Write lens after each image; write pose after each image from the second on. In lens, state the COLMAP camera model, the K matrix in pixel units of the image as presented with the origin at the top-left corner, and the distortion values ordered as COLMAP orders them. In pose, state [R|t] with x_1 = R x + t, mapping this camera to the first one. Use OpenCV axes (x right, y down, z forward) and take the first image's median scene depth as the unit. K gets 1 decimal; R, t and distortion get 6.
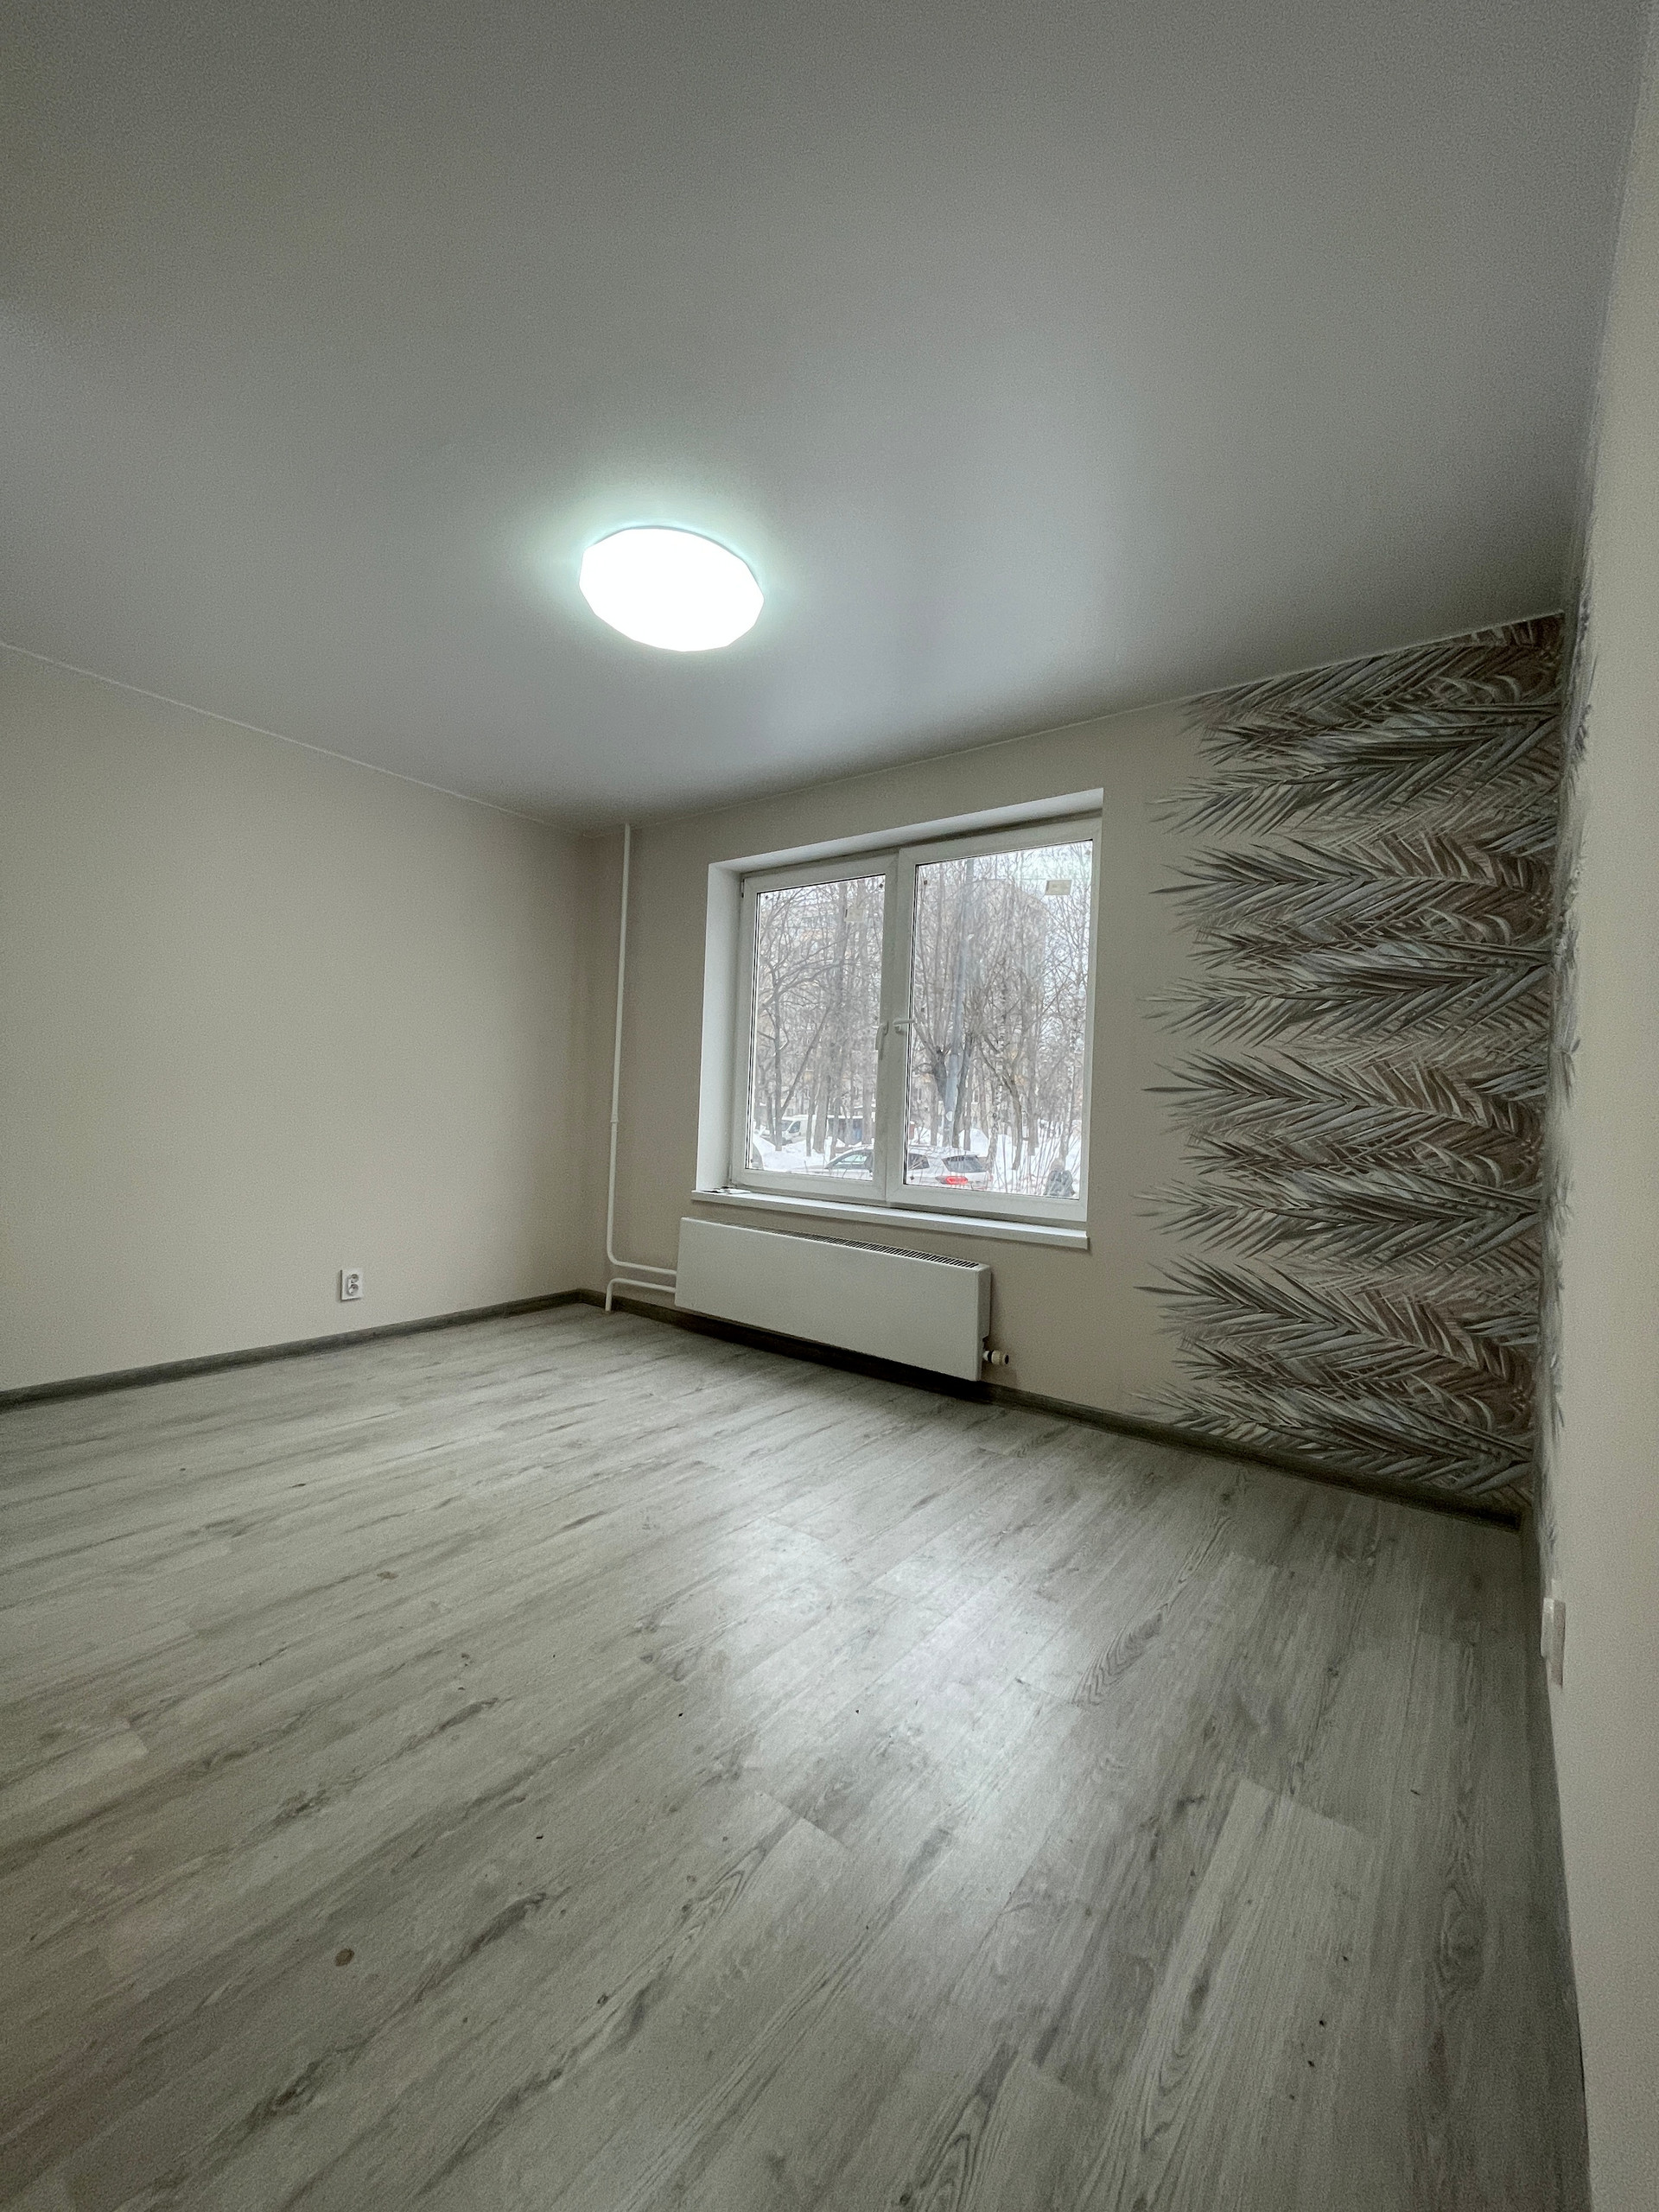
lens RADIAL K [[884.5, 0, 821.0], [0, 884.5, 1108.5], [0, 0, 1]] dist [-0.001860, -0.000387]
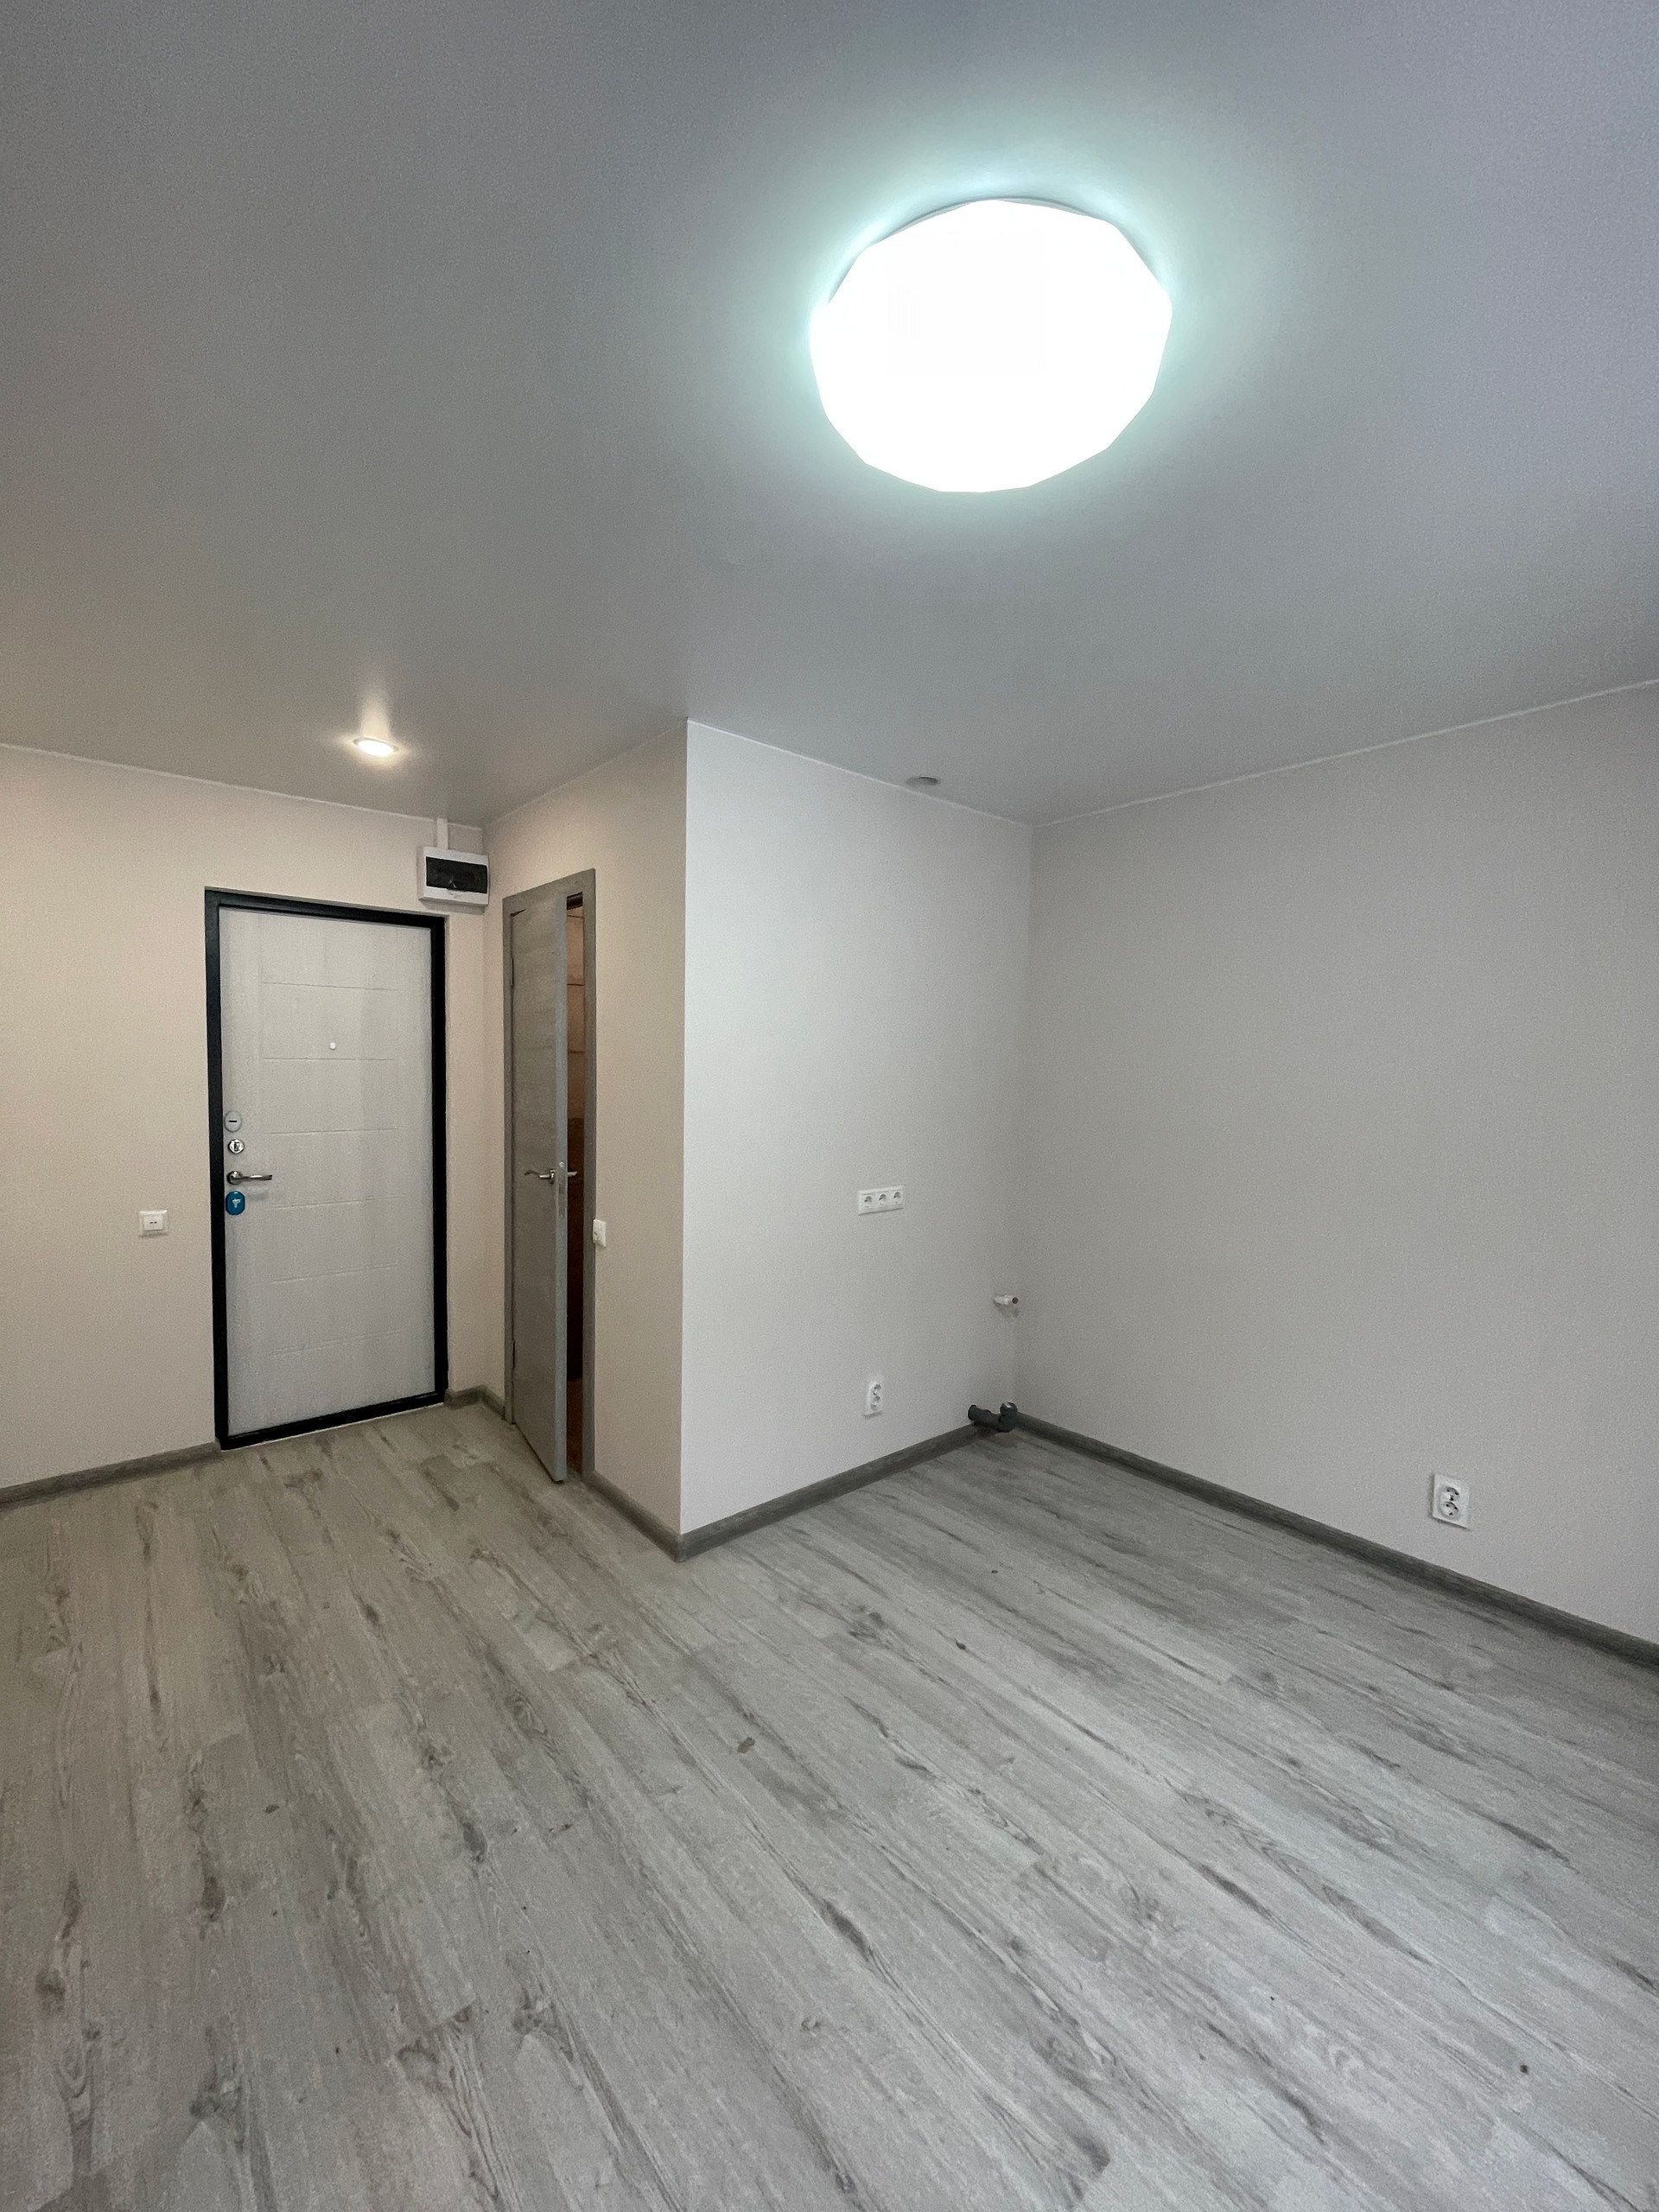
lens RADIAL K [[884.5, 0, 818.6], [0, 884.5, 1094.6], [0, 0, 1]] dist [-0.001860, -0.000387]
pose [[-0.216949, -0.015389, -0.976062, 0.318146], [-0.018358, 0.999763, -0.011682, -0.126675], [0.976010, 0.015384, -0.217180, 0.886118]]
